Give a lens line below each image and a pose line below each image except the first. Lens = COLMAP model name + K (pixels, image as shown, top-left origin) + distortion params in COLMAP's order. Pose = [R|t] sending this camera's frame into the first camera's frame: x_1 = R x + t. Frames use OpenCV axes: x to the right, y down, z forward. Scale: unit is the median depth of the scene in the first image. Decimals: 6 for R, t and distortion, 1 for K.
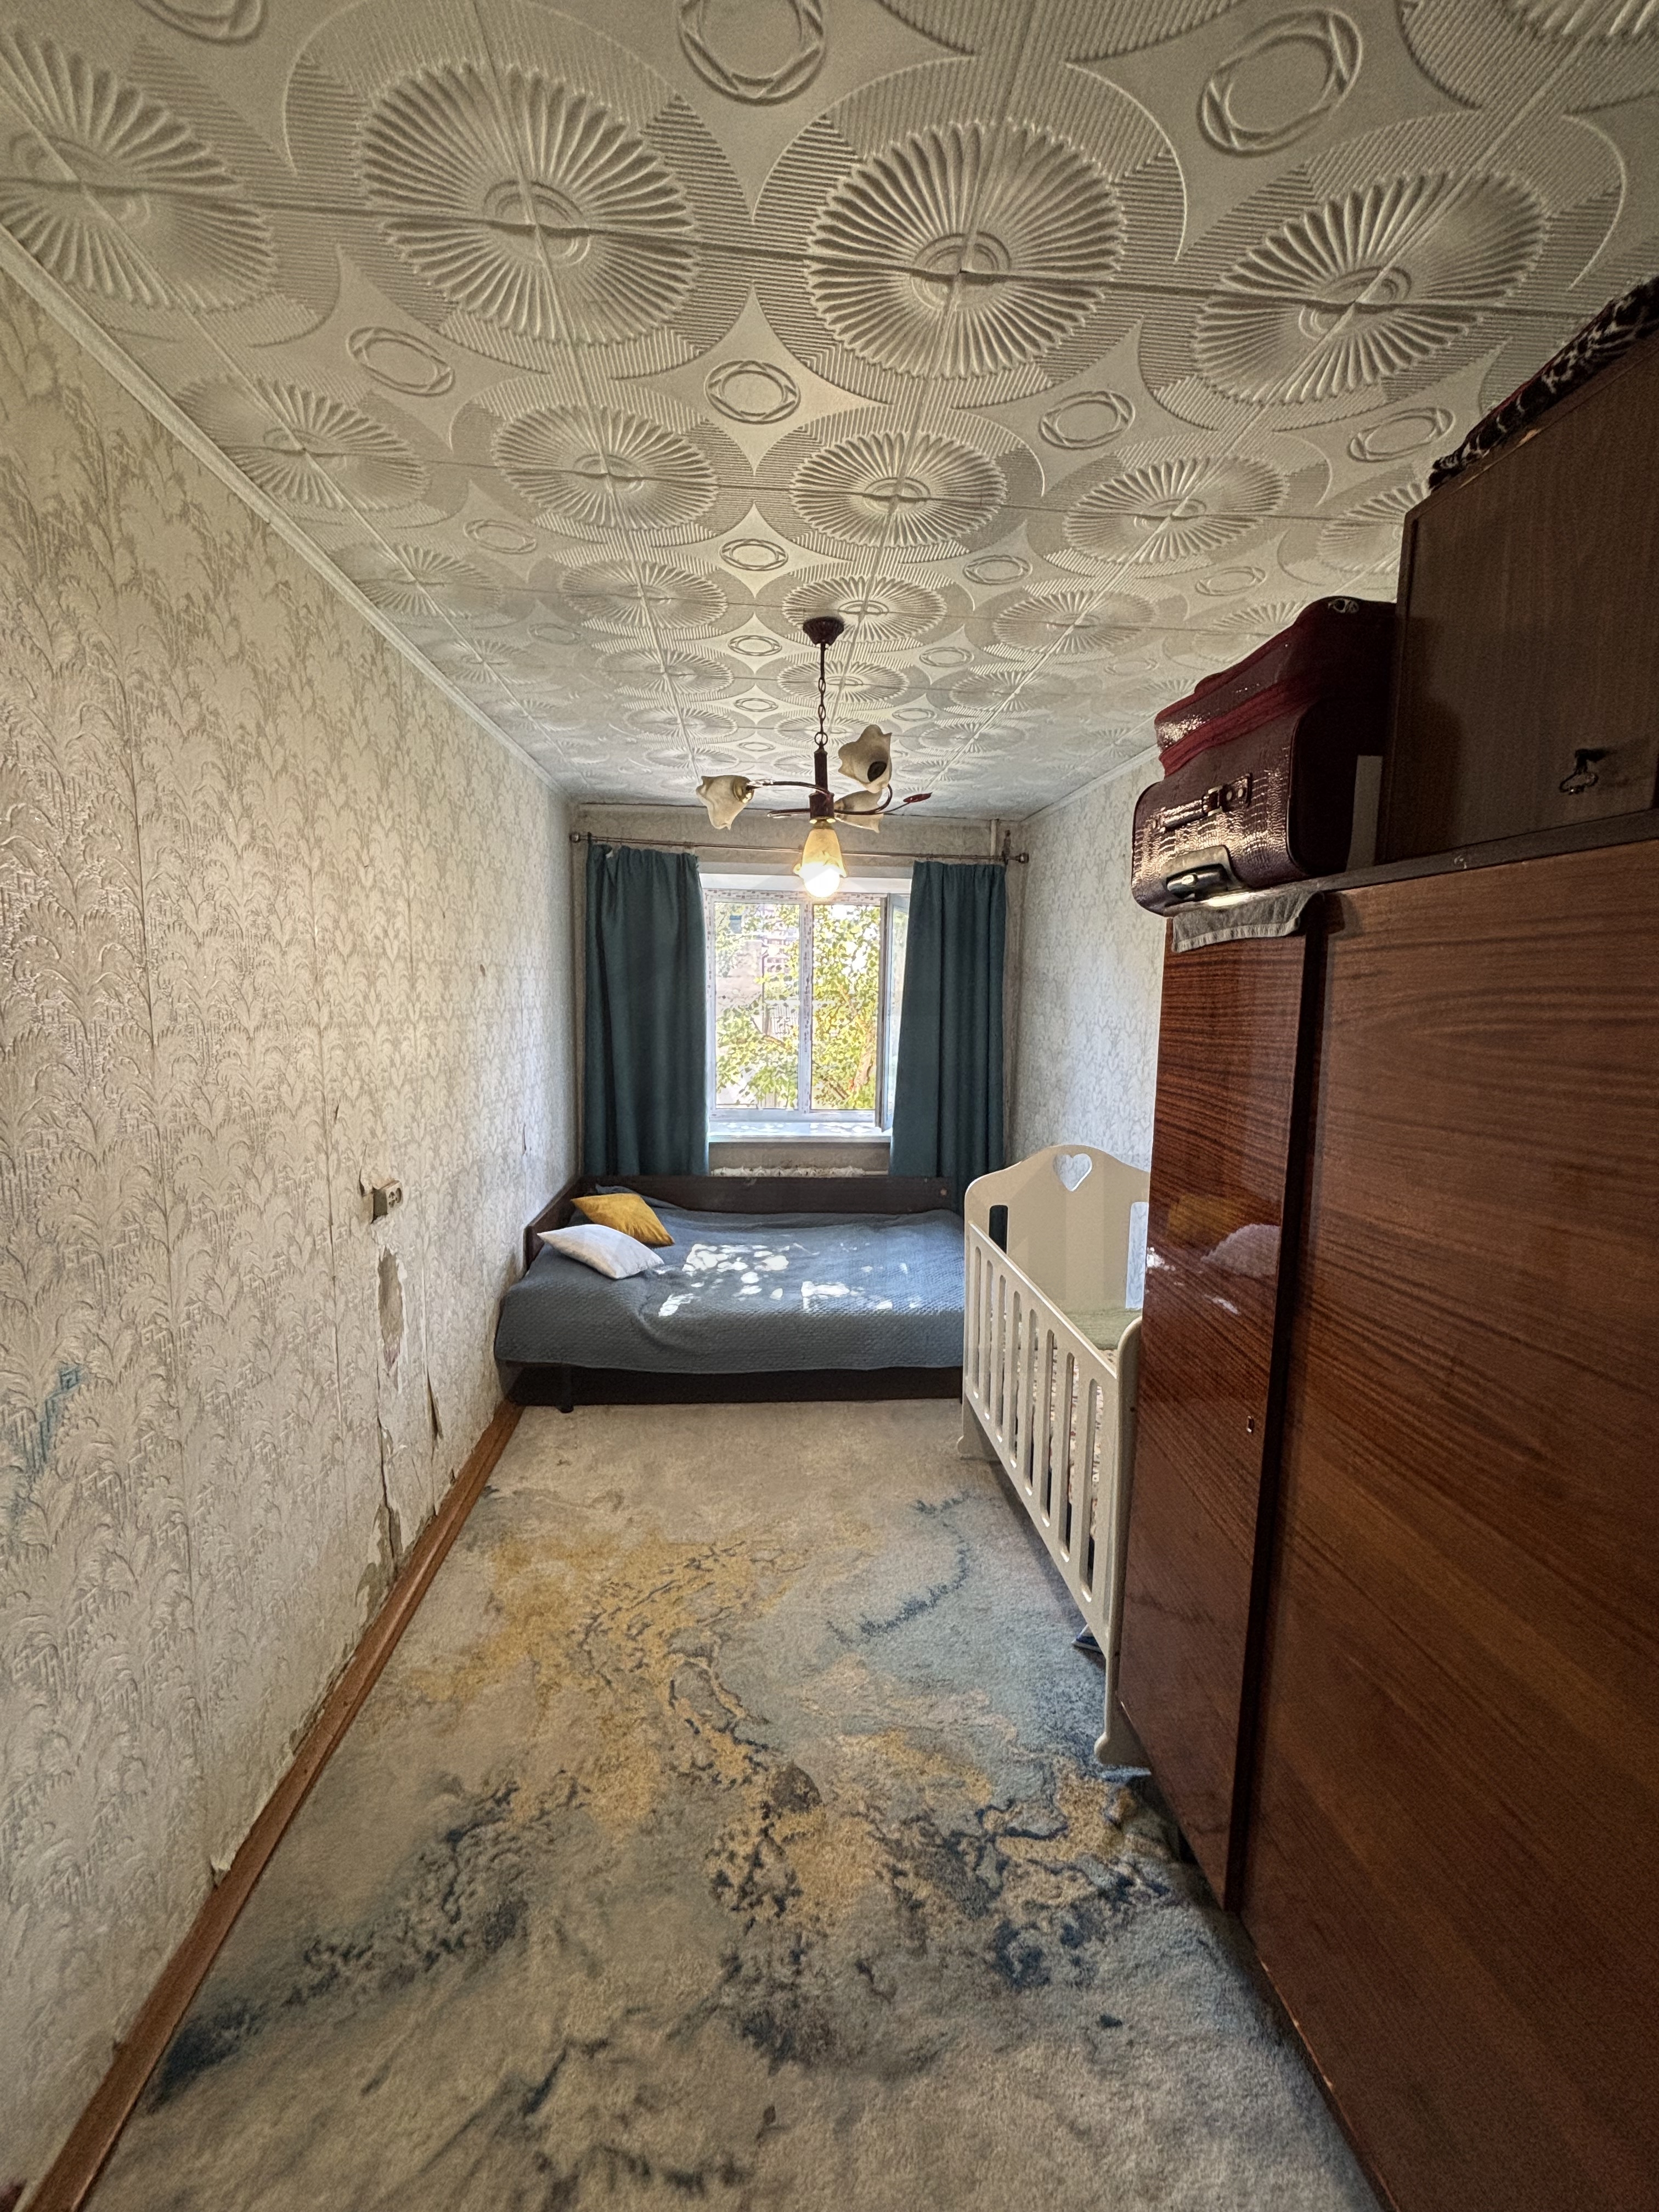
lens RADIAL K [[891.4, 0, 832.1], [0, 891.4, 1104.8], [0, 0, 1]] dist [-0.002902, 0.002086]
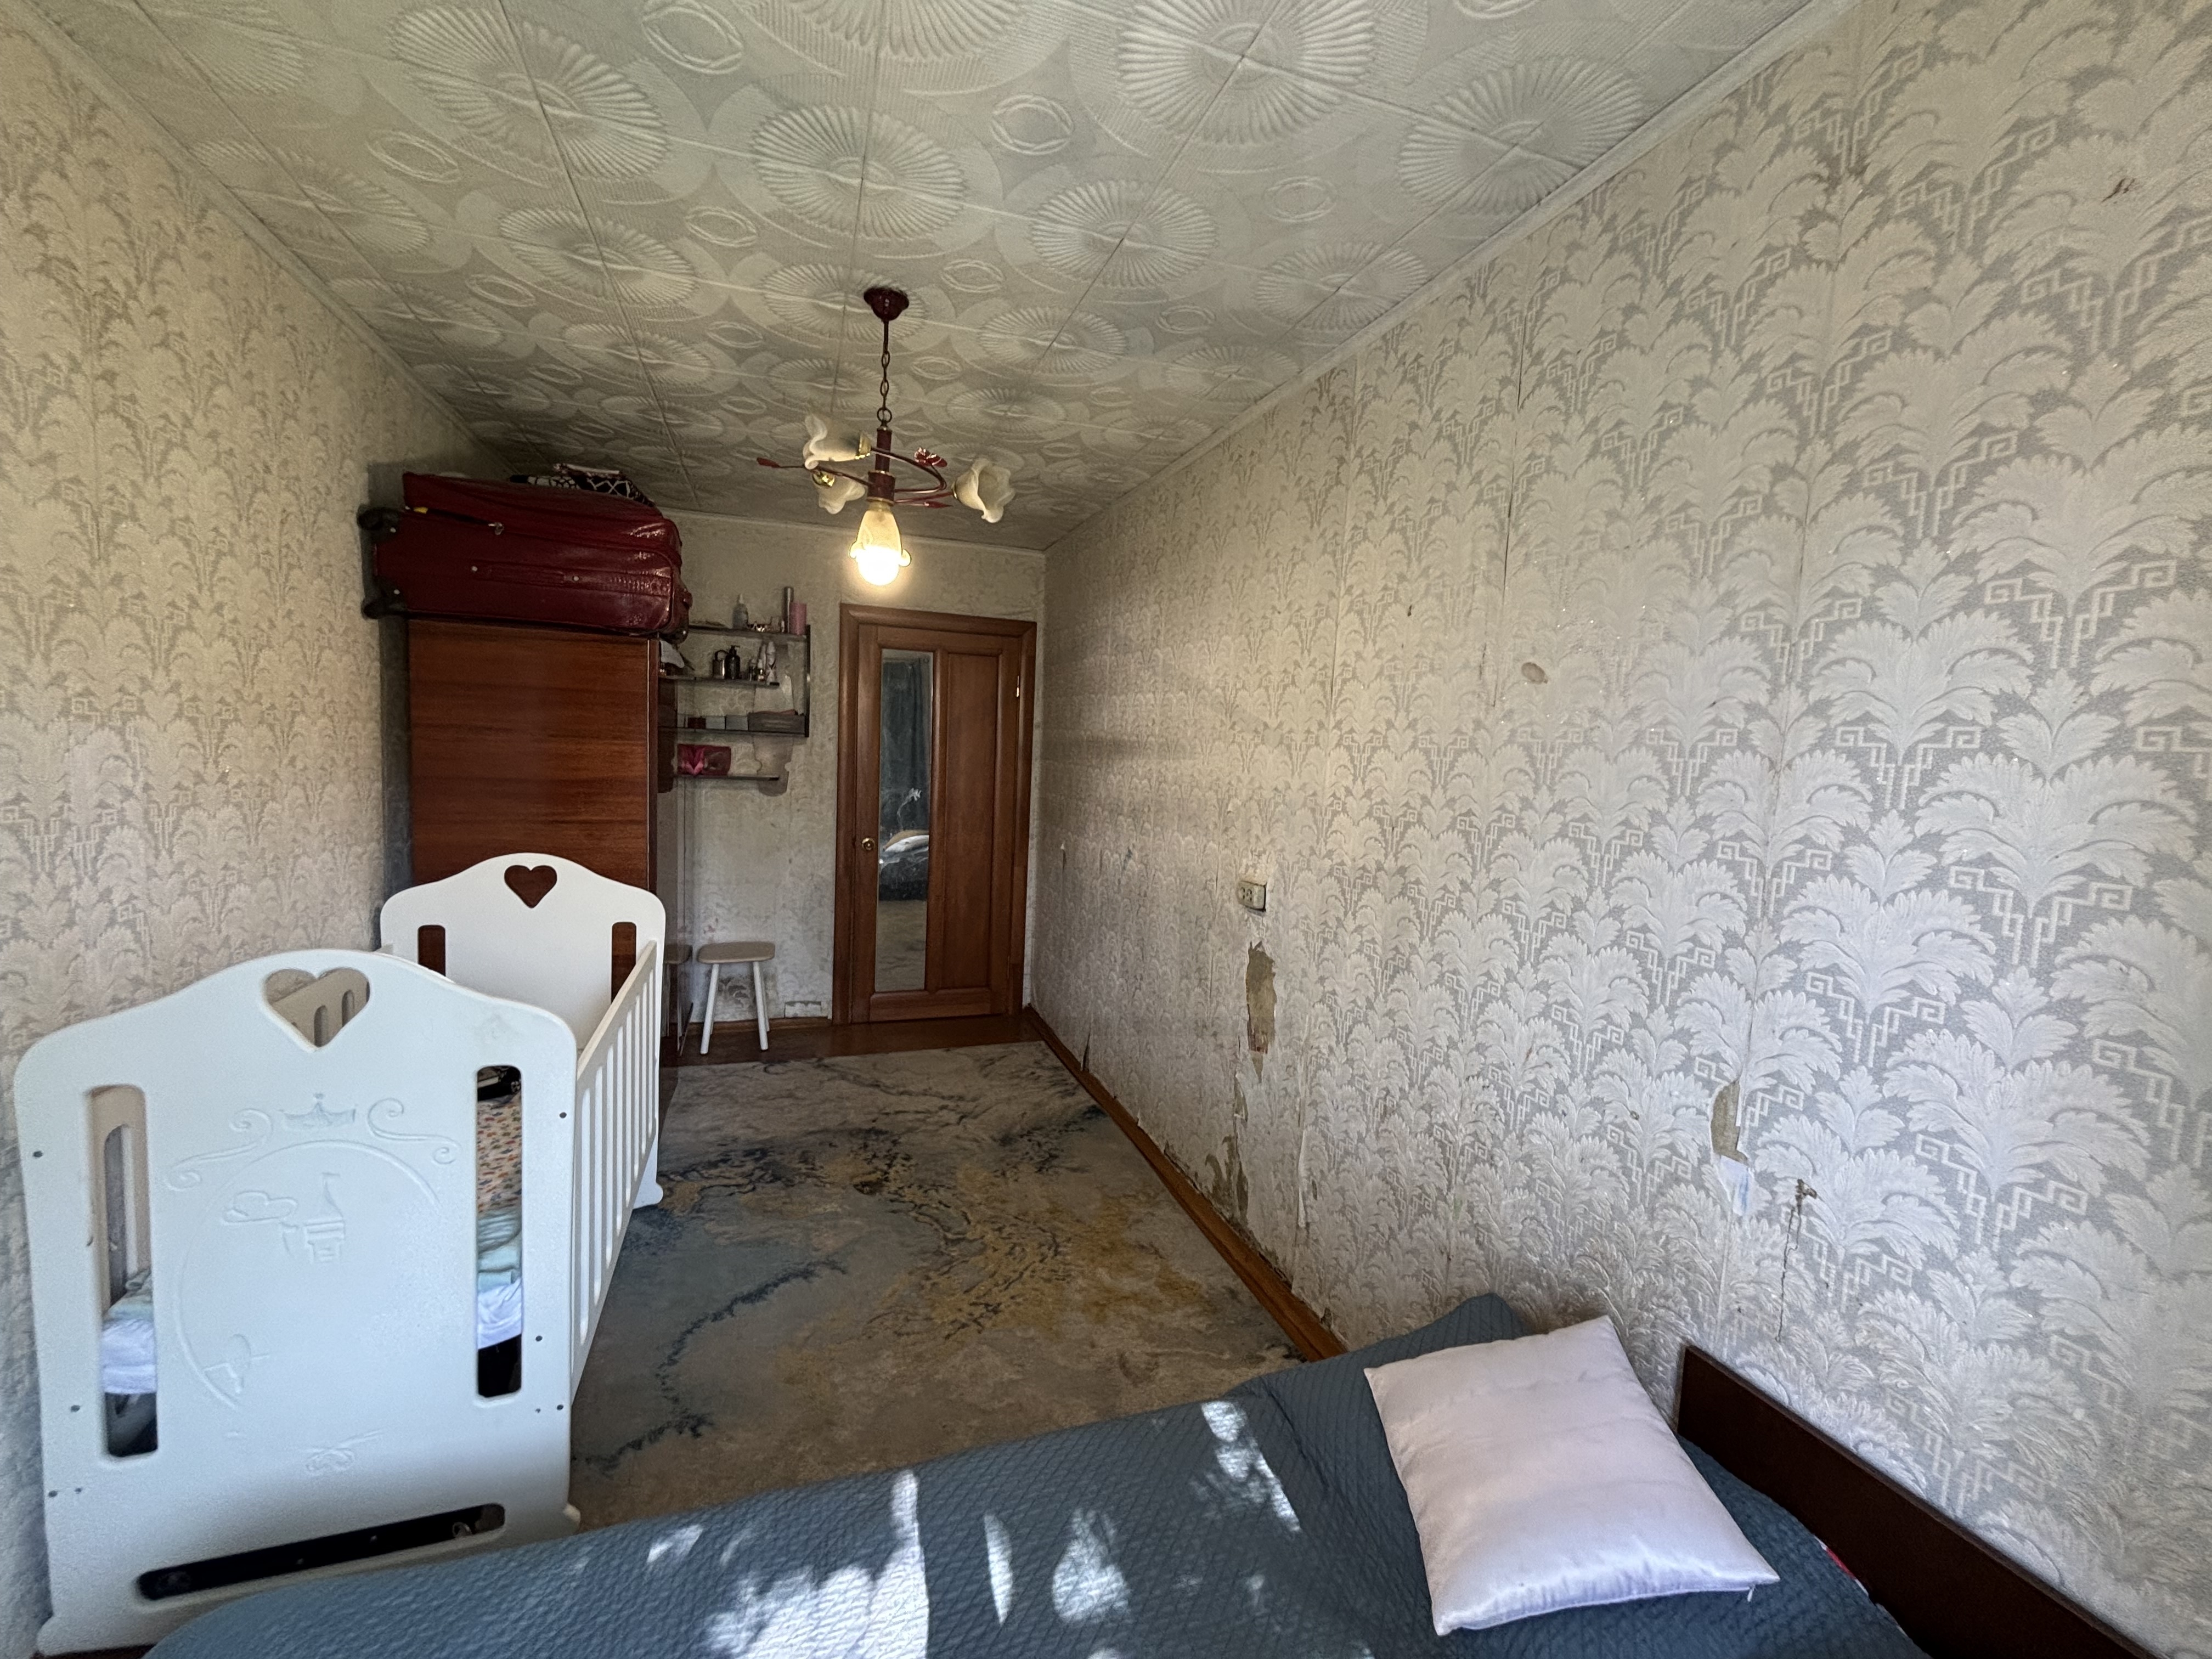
lens RADIAL K [[891.4, 0, 1110.6], [0, 891.4, 821.3], [0, 0, 1]] dist [-0.002902, 0.002086]
pose [[-0.963973, -0.036988, -0.263417, -0.011800], [-0.092696, 0.974922, 0.202325, -0.244953], [0.249328, 0.219453, -0.943226, 2.380265]]
